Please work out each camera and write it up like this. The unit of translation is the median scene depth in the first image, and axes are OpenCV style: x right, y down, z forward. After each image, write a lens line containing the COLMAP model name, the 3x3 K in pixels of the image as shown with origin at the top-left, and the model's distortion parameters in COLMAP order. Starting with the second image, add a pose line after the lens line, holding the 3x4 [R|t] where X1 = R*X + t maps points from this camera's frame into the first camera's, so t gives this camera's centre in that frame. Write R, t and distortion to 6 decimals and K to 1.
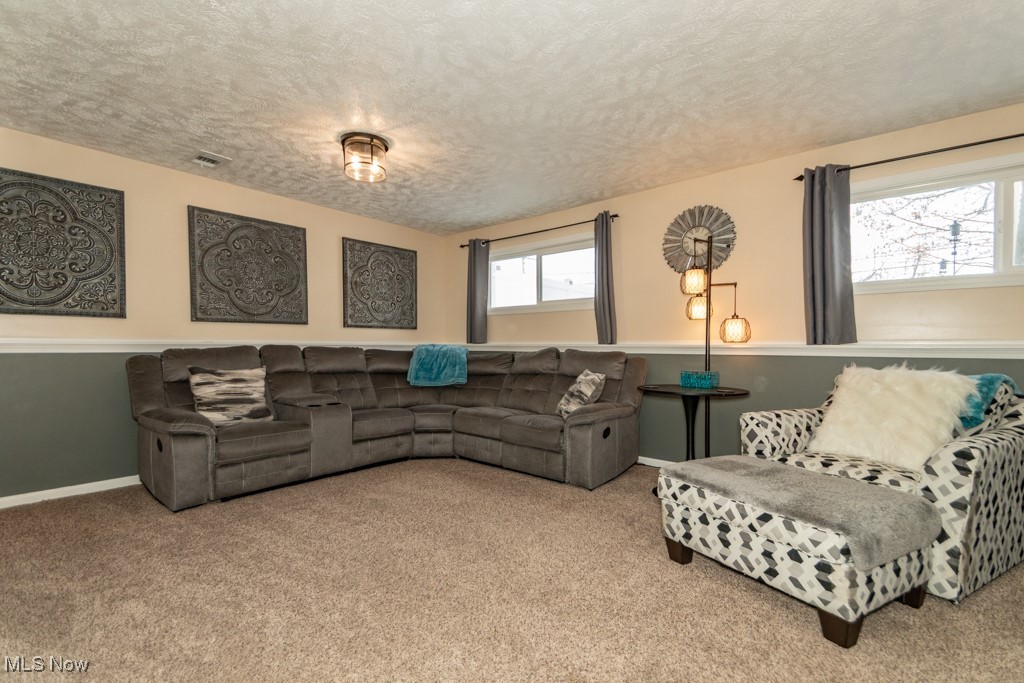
lens RADIAL K [[474.0, 0, 515.8], [0, 474.0, 346.0], [0, 0, 1]] dist [0.057587, -0.017119]
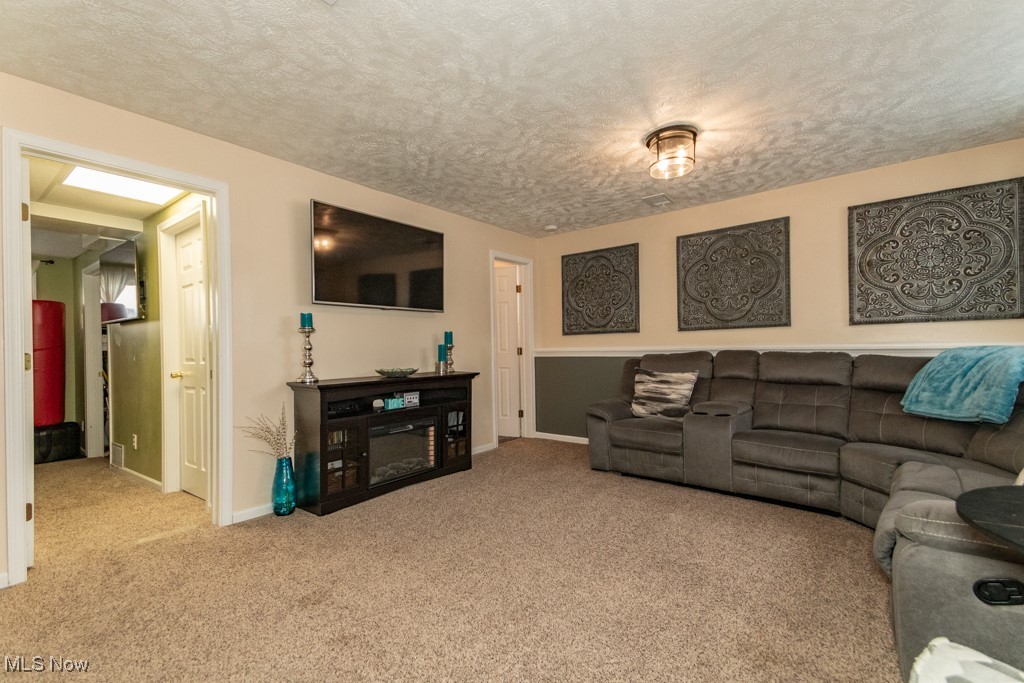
lens RADIAL K [[474.0, 0, 509.3], [0, 474.0, 346.7], [0, 0, 1]] dist [0.057587, -0.017119]
pose [[-0.010556, -0.006180, -0.999925, 0.533434], [0.016941, 0.999836, -0.006358, -0.011663], [0.999801, -0.017007, -0.010449, 0.585516]]
